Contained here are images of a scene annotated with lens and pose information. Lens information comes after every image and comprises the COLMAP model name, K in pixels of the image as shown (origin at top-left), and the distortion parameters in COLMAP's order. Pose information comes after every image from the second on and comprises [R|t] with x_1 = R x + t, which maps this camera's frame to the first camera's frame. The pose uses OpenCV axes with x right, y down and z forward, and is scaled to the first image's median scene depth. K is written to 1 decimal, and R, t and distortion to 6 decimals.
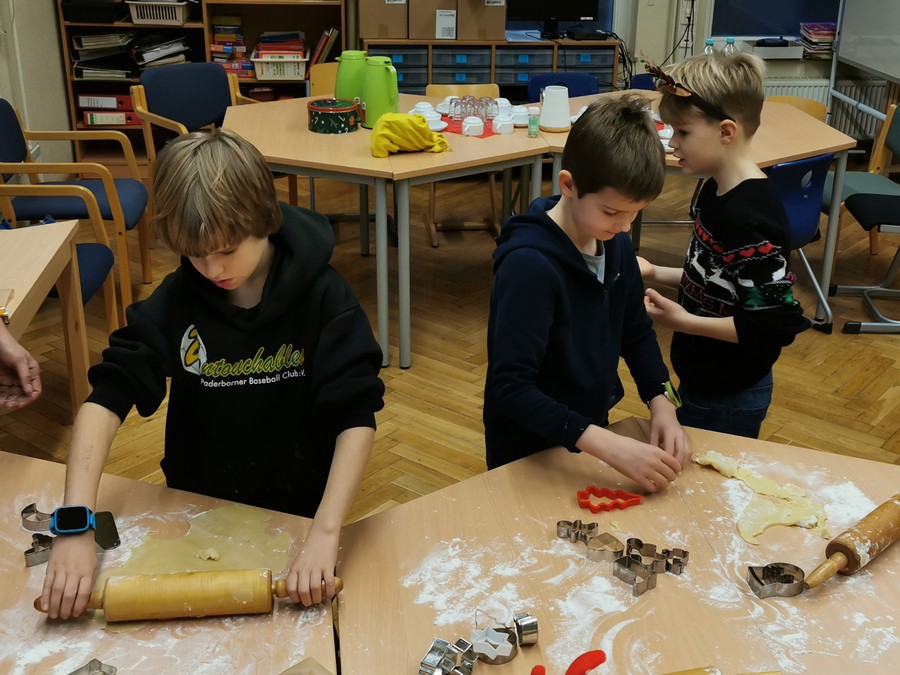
lens RADIAL K [[1186.5, 0, 510.0], [0, 1186.5, 337.6], [0, 0, 1]] dist [0.019073, 0.042195]
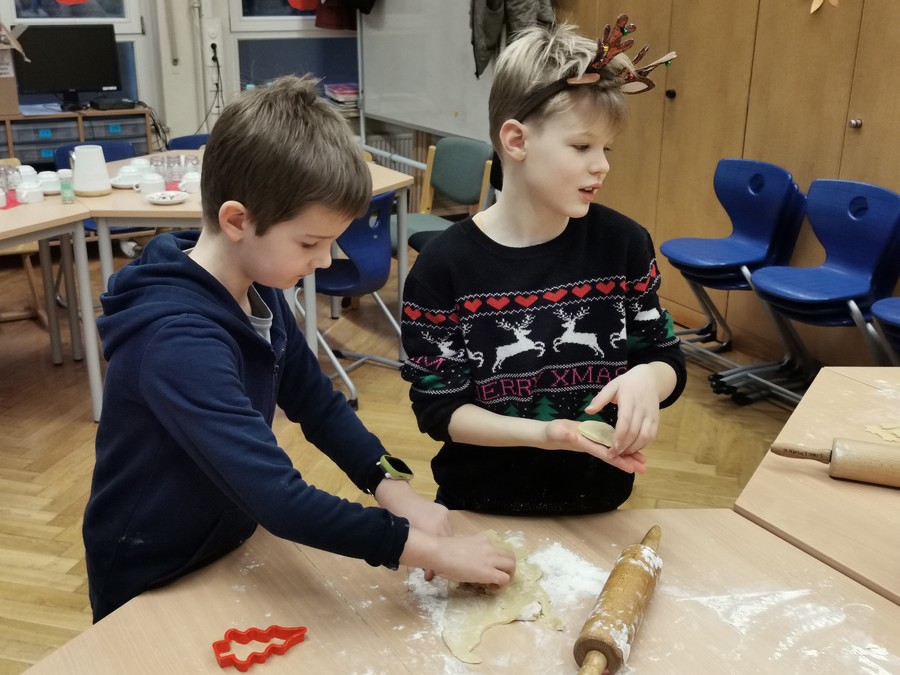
lens RADIAL K [[1041.7, 0, 447.6], [0, 1041.7, 329.9], [0, 0, 1]] dist [0.013987, 0.078094]
pose [[0.928317, -0.138902, 0.344869, -0.000093], [0.161600, 0.986132, -0.037812, -0.001507], [-0.334834, 0.090833, 0.937889, 0.143961]]
